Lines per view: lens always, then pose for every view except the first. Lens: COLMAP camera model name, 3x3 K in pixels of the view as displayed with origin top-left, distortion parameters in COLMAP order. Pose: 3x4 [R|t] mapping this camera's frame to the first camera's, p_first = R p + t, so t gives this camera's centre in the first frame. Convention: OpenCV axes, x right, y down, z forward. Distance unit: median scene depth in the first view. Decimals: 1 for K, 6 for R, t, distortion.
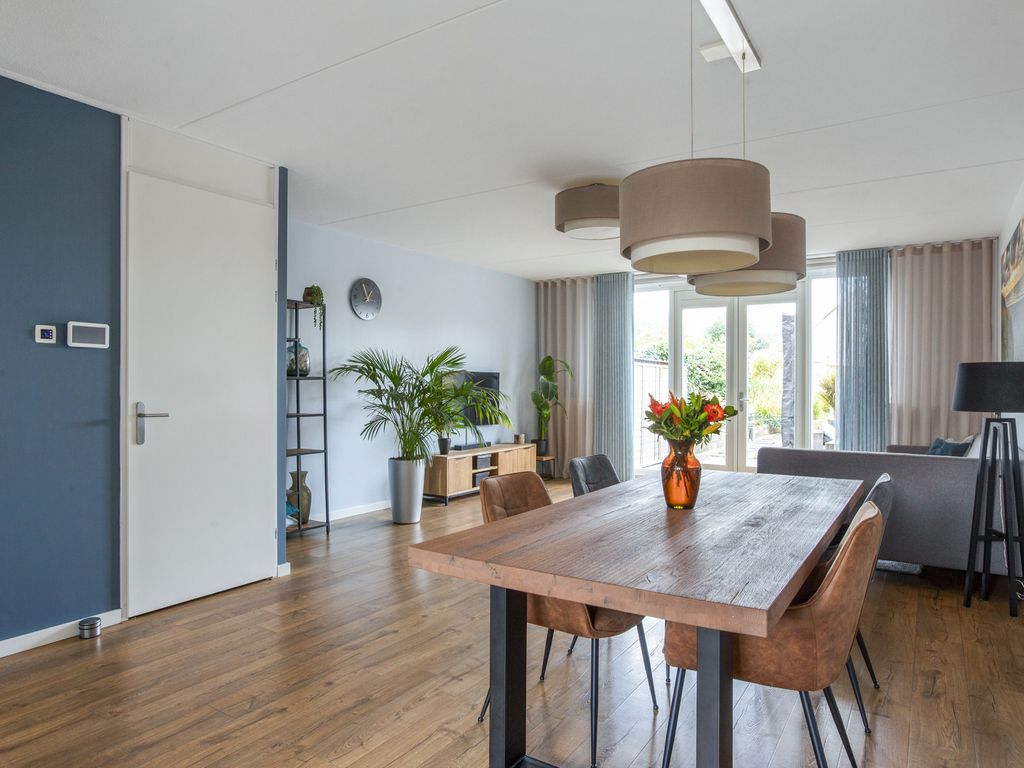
lens RADIAL K [[651.7, 0, 509.8], [0, 651.7, 390.2], [0, 0, 1]] dist [-0.053882, 0.042169]
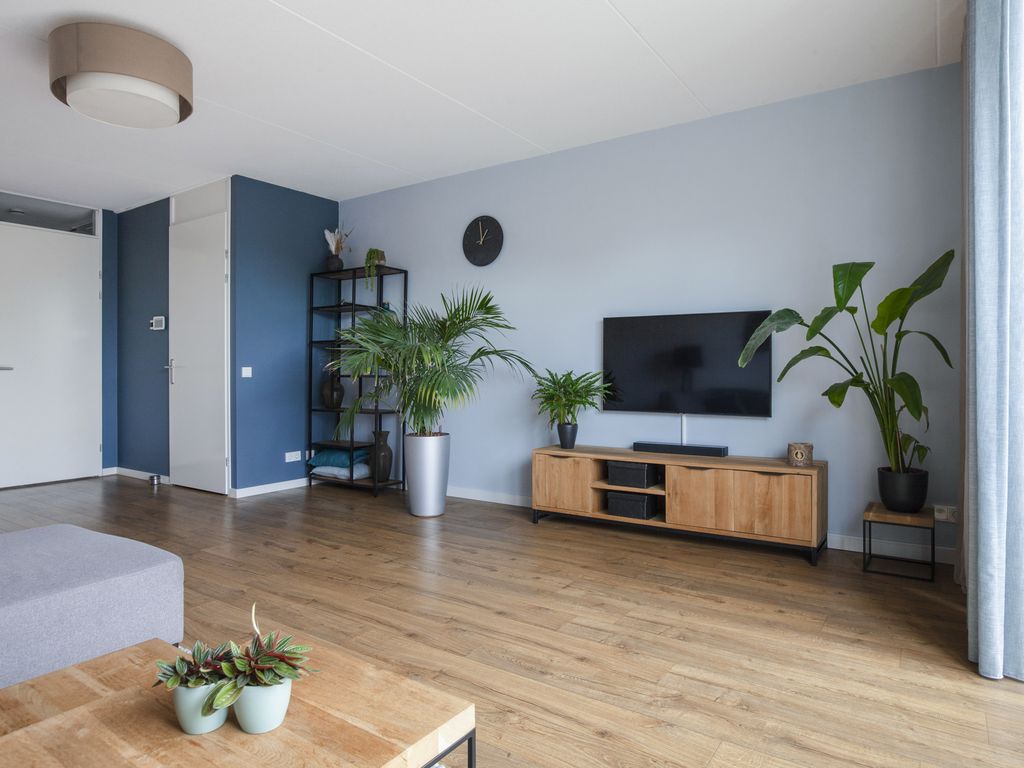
lens RADIAL K [[639.1, 0, 507.7], [0, 639.1, 367.2], [0, 0, 1]] dist [-0.062373, 0.046392]
pose [[-0.029174, -0.006204, -0.999555, 0.590408], [-0.004995, 0.999969, -0.006061, 0.024900], [0.999562, 0.004816, -0.029204, 1.067055]]
